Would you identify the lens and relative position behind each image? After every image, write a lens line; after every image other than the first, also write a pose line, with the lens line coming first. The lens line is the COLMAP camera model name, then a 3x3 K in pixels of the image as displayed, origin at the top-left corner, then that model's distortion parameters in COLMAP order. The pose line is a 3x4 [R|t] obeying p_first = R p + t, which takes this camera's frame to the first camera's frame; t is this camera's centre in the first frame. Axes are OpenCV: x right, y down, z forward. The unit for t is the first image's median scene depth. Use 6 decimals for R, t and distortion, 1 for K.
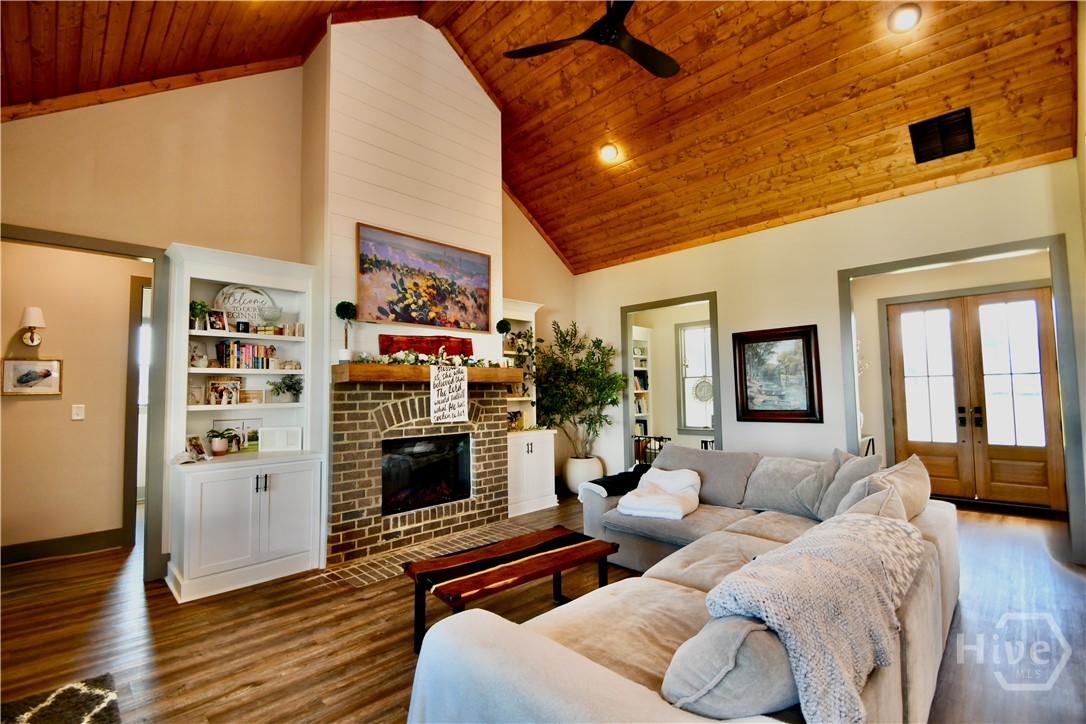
lens RADIAL K [[479.1, 0, 536.3], [0, 479.1, 361.1], [0, 0, 1]] dist [0.007897, -0.000139]
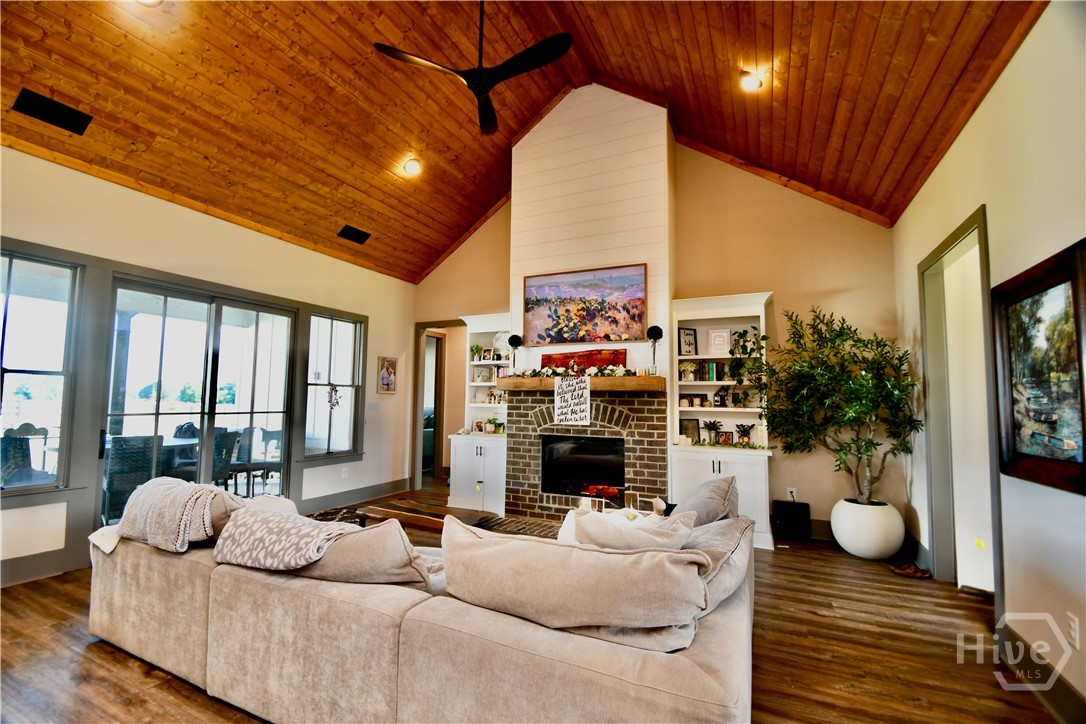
lens RADIAL K [[472.8, 0, 535.8], [0, 472.8, 364.4], [0, 0, 1]] dist [0.009974, -0.014954]
pose [[0.343864, -0.051053, -0.937631, 0.862556], [0.044841, 0.998275, -0.037910, 0.019349], [0.937948, -0.029009, 0.345560, 0.512903]]
